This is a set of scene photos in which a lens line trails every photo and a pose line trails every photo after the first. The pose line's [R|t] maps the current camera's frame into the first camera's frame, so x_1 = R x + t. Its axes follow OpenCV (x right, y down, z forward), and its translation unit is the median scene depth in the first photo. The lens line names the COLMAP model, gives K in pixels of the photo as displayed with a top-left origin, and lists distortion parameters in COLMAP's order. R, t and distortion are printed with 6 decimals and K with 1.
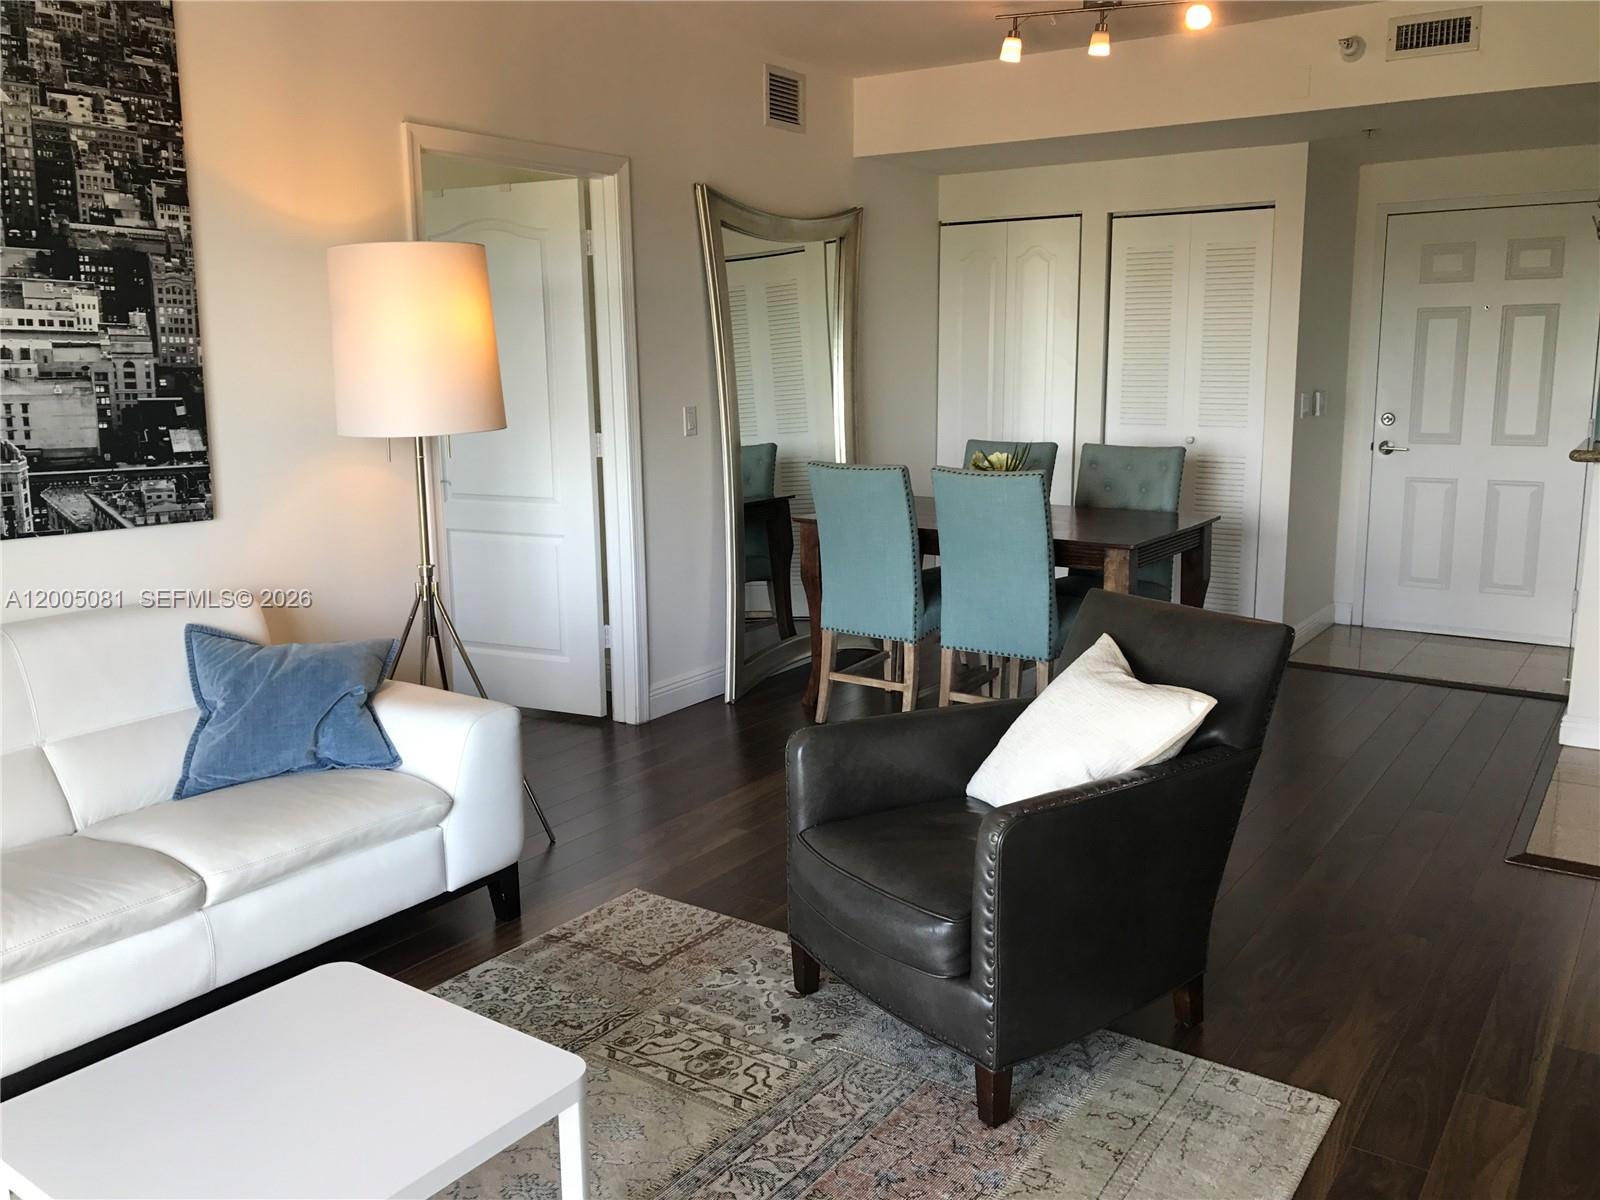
lens RADIAL K [[1316.9, 0, 790.0], [0, 1316.9, 585.4], [0, 0, 1]] dist [0.053763, -0.038732]
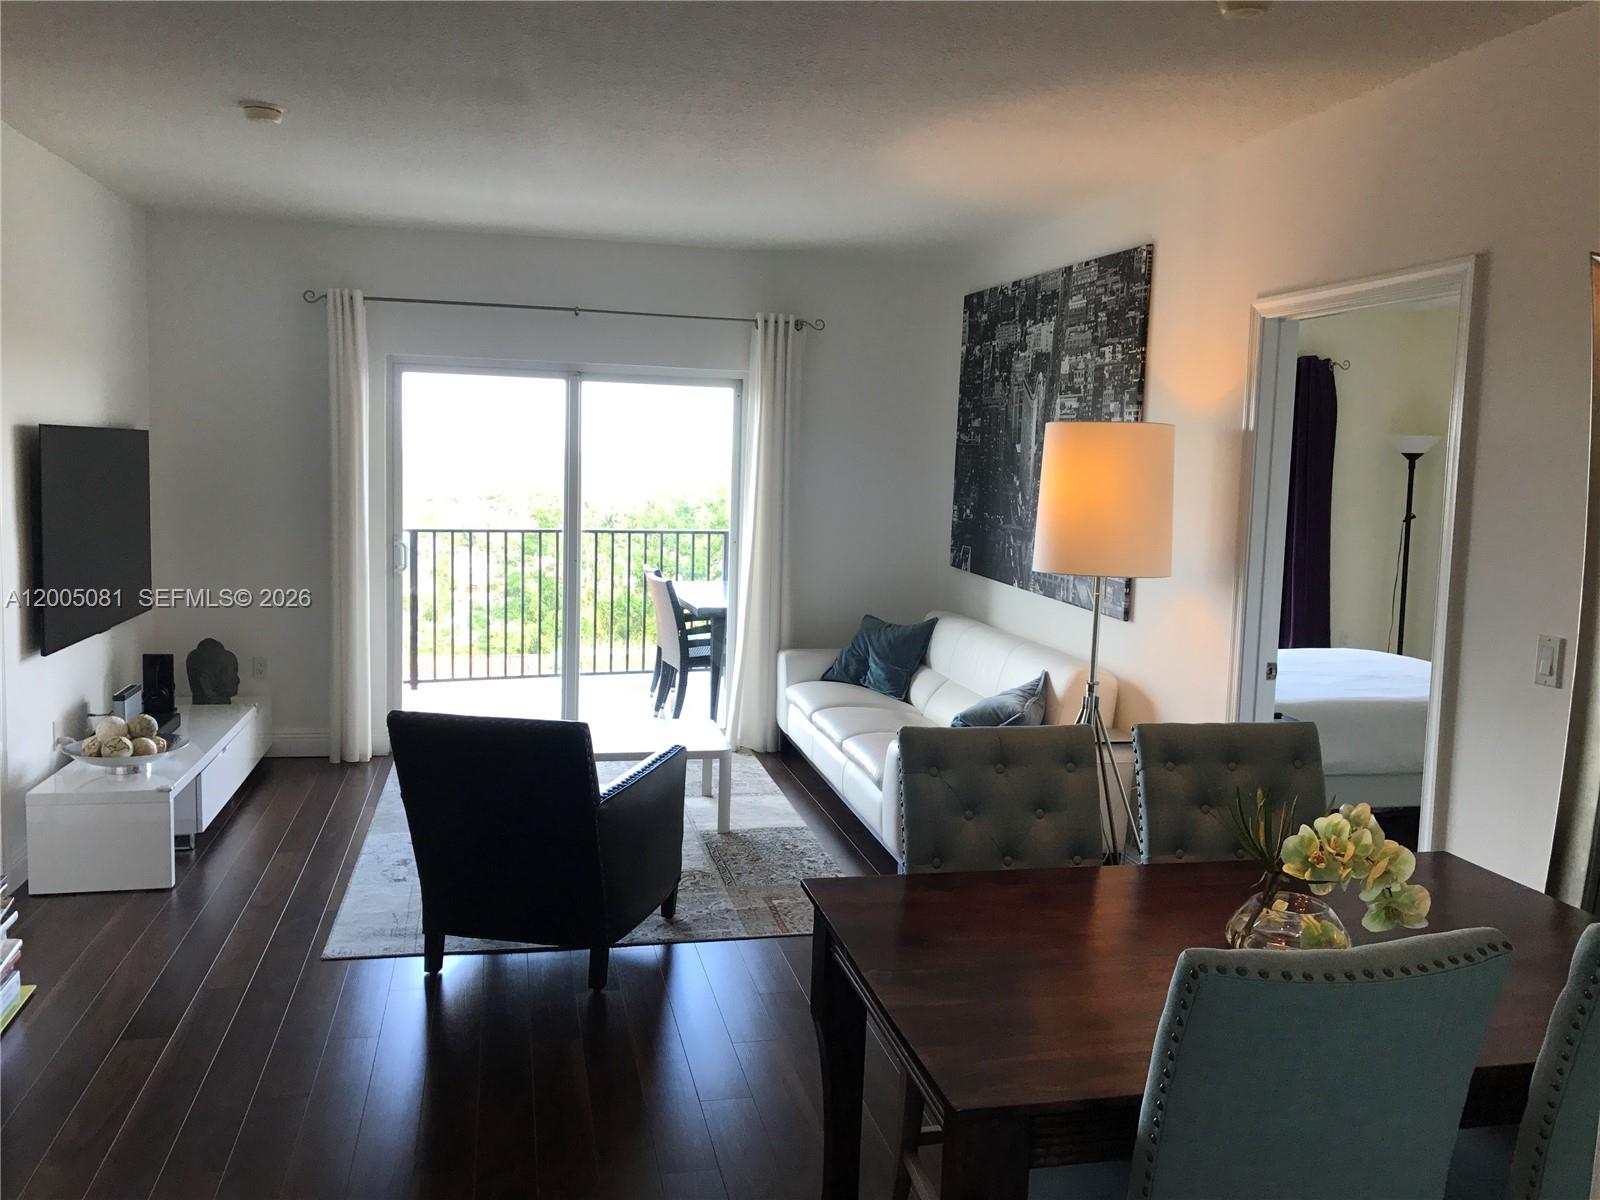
lens RADIAL K [[1316.9, 0, 788.5], [0, 1316.9, 586.2], [0, 0, 1]] dist [0.053763, -0.038732]
pose [[-0.661701, 0.081995, -0.745270, 0.946982], [-0.139969, 0.963019, 0.230225, -0.400436], [0.736587, 0.256655, -0.625754, 1.793367]]
